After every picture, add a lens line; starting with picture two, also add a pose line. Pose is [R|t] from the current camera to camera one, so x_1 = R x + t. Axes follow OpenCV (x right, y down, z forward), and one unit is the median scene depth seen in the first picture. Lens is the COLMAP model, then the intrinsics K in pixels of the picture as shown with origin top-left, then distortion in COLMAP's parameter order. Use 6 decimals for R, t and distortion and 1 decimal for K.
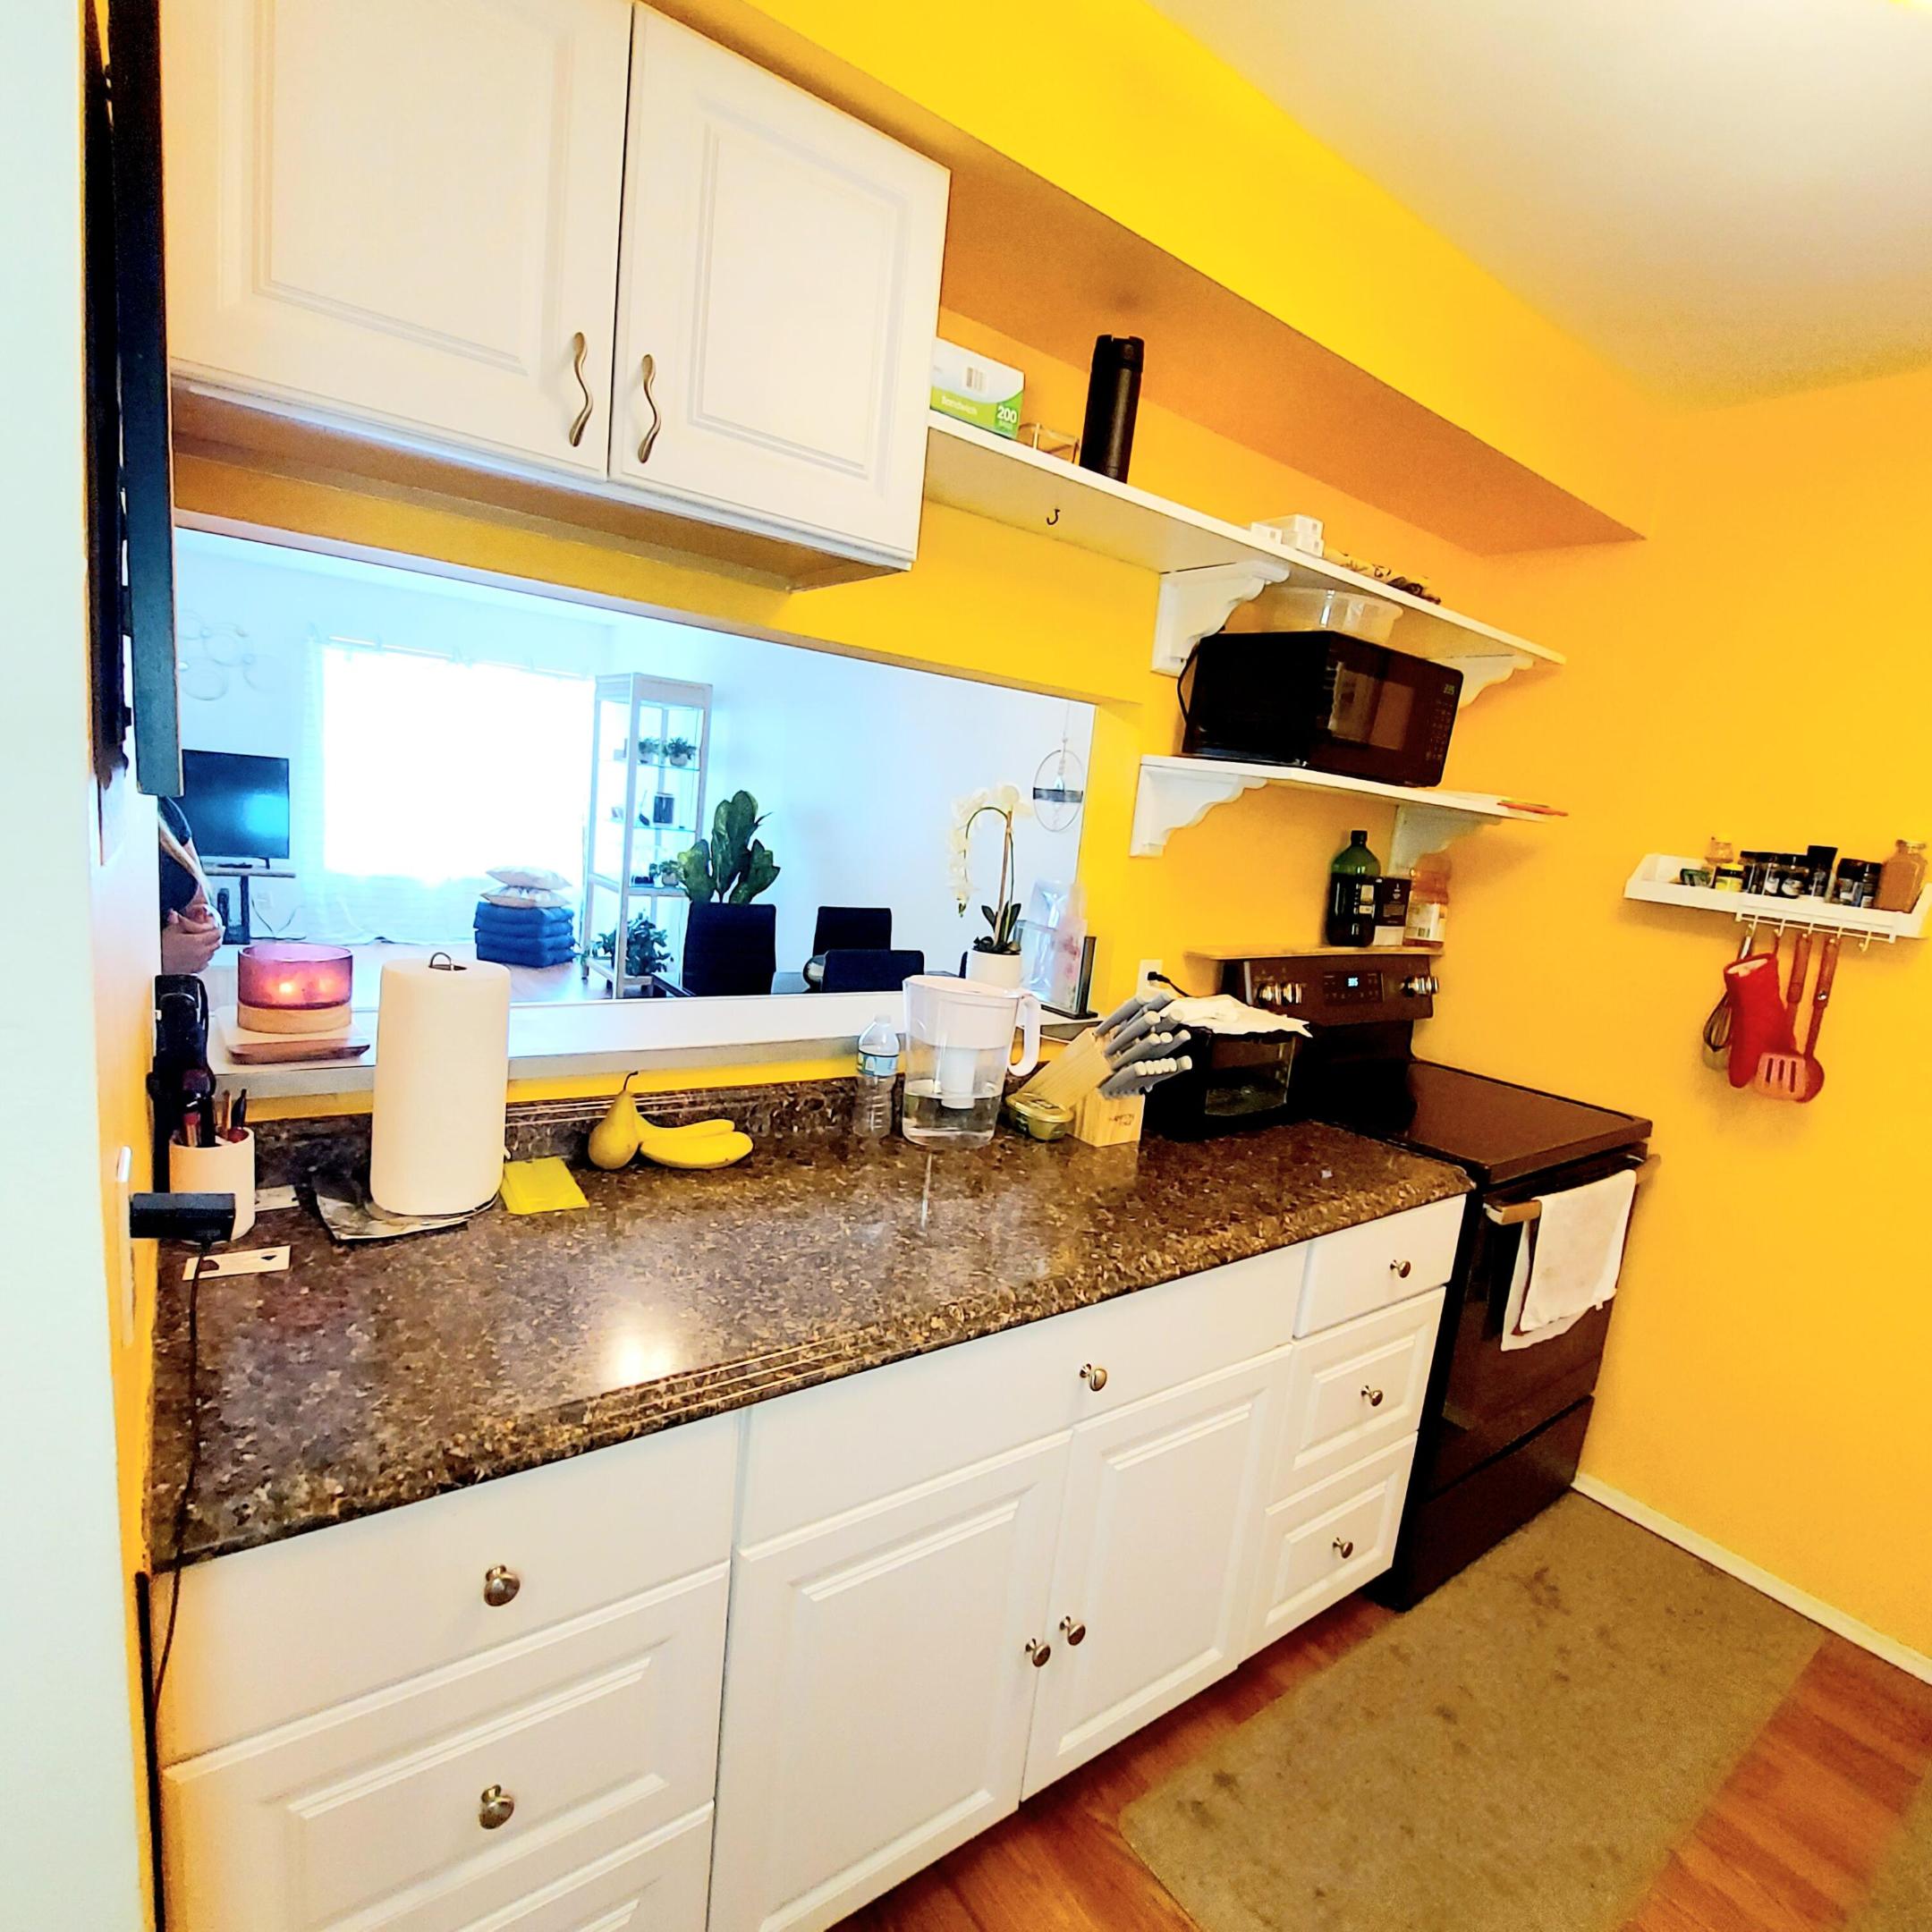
lens RADIAL K [[1035.7, 0, 971.5], [0, 1035.7, 969.3], [0, 0, 1]] dist [-0.014171, -0.003707]
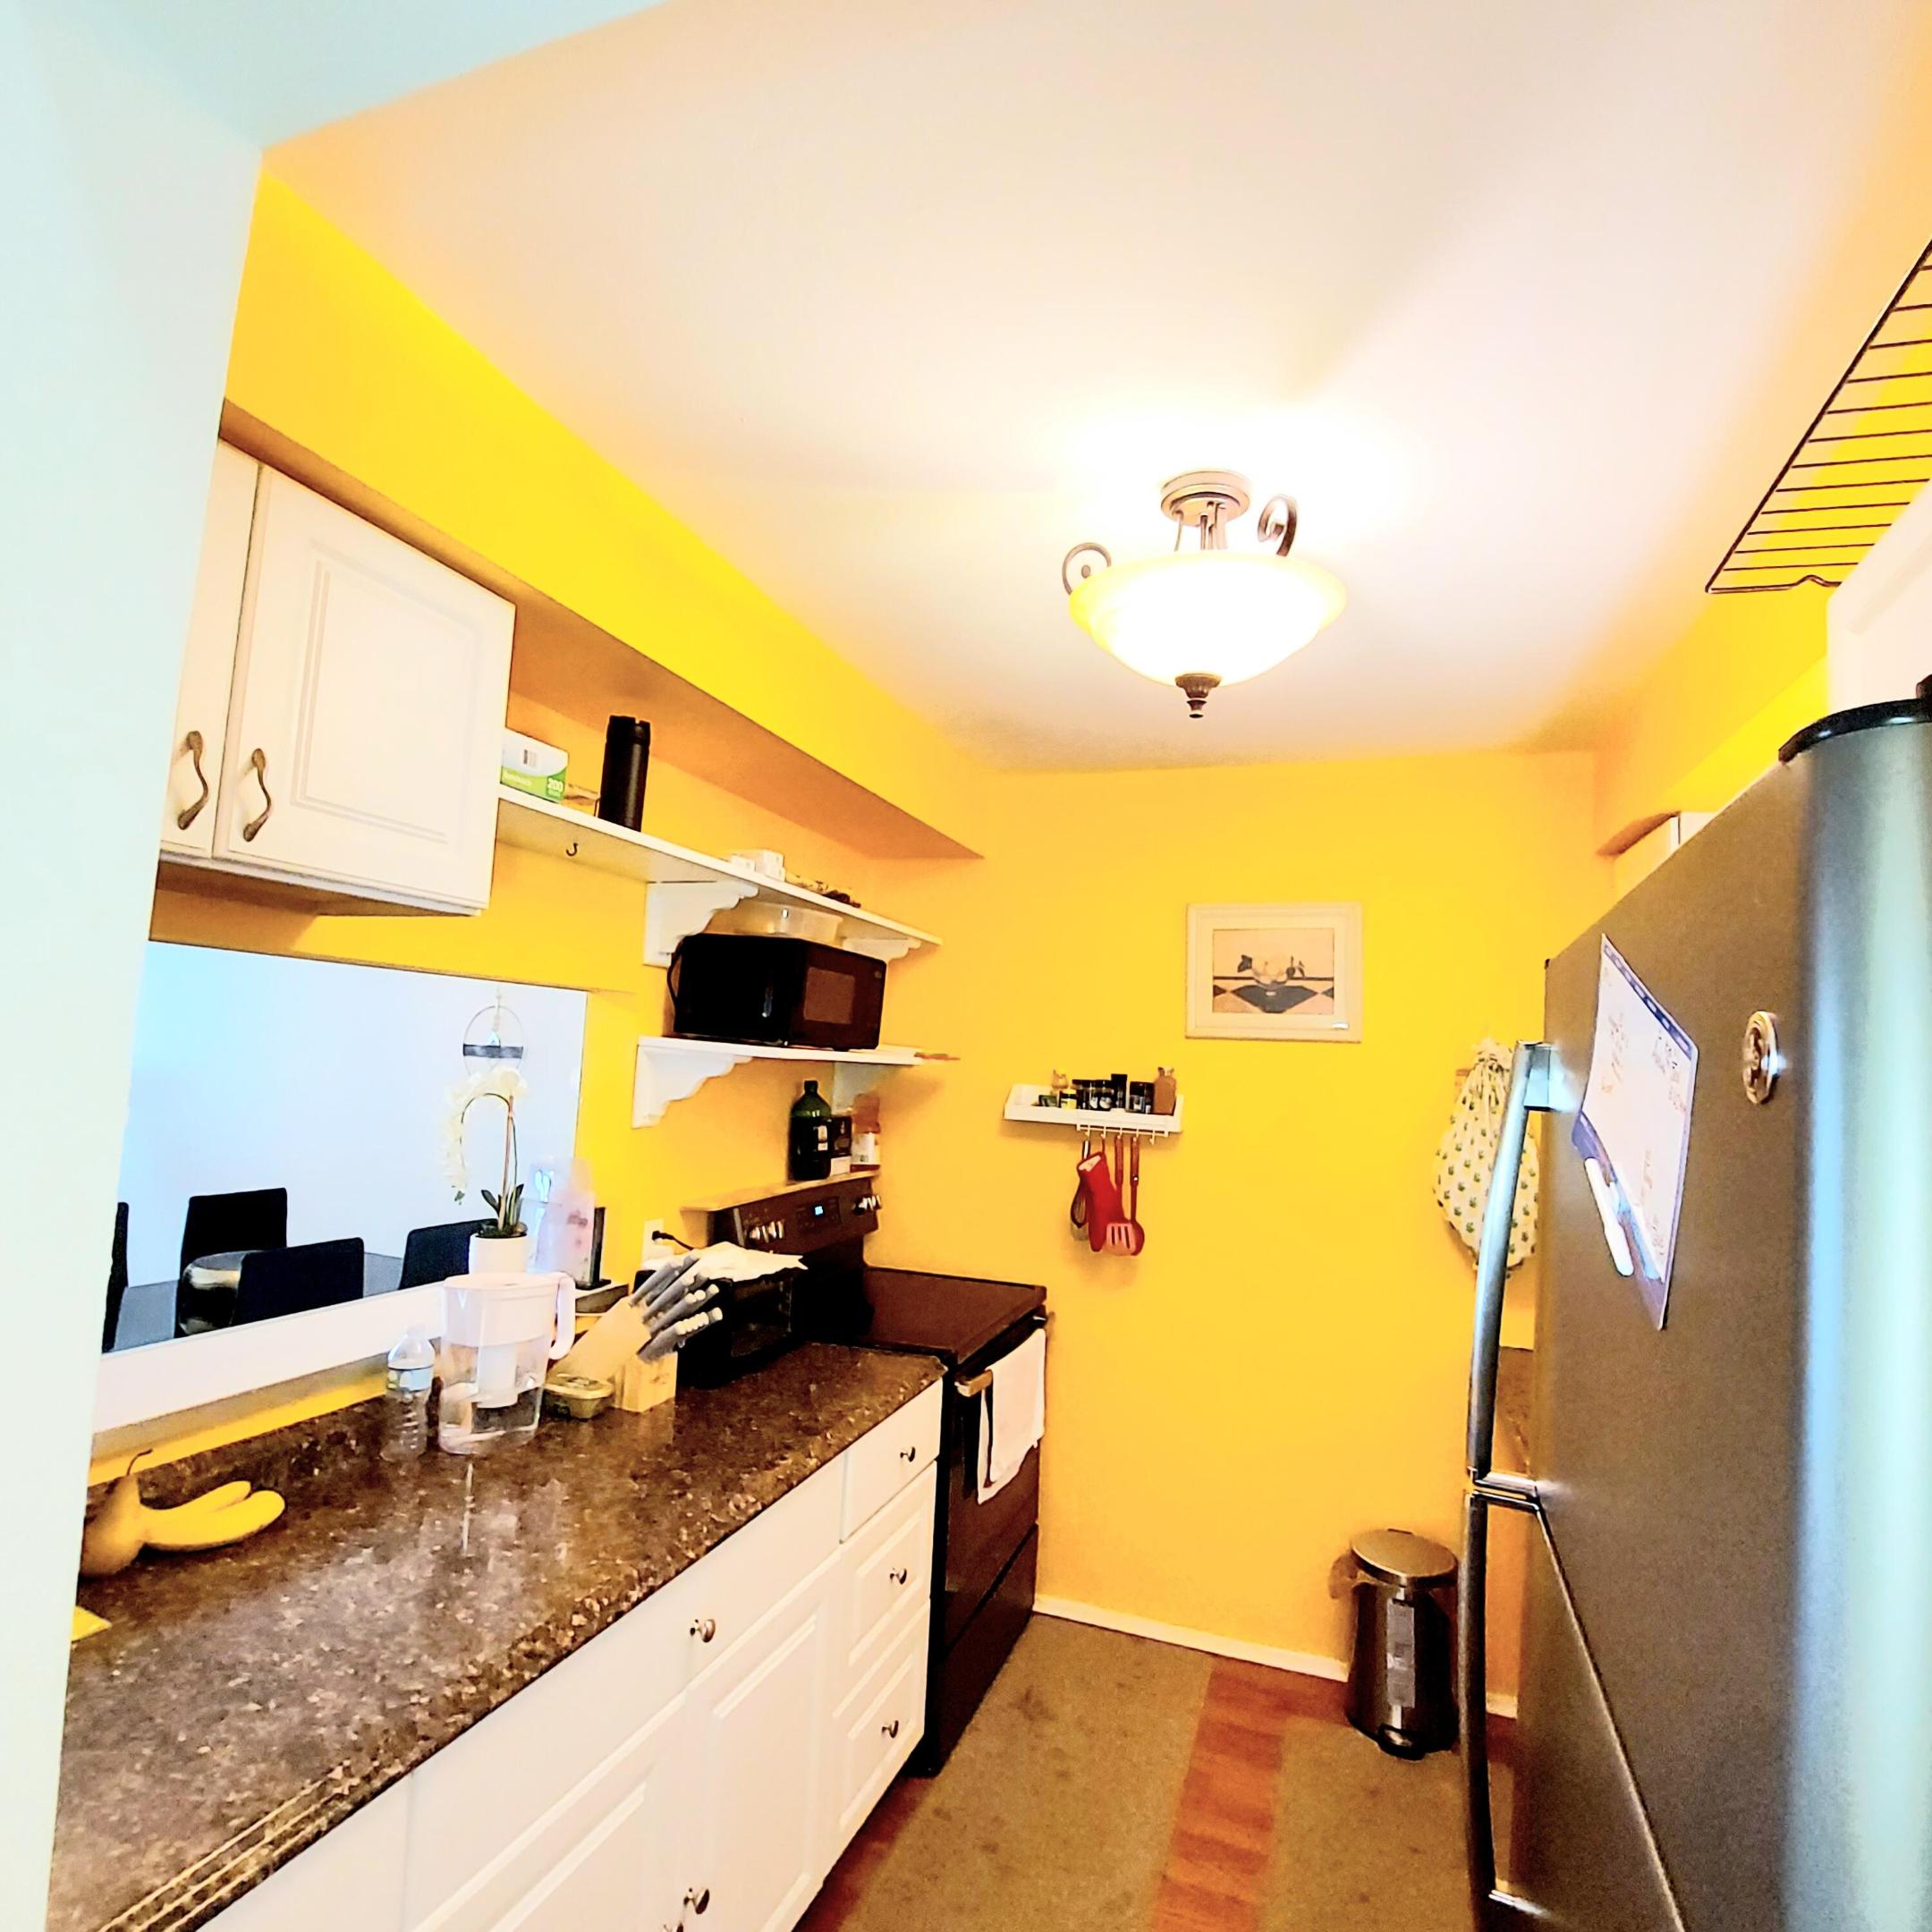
lens RADIAL K [[1035.7, 0, 971.8], [0, 1035.7, 966.2], [0, 0, 1]] dist [-0.014171, -0.003707]
pose [[0.835101, -0.016743, 0.549842, -0.164910], [0.129221, 0.977538, -0.166495, -0.054468], [-0.534704, 0.210091, 0.818507, -0.140170]]
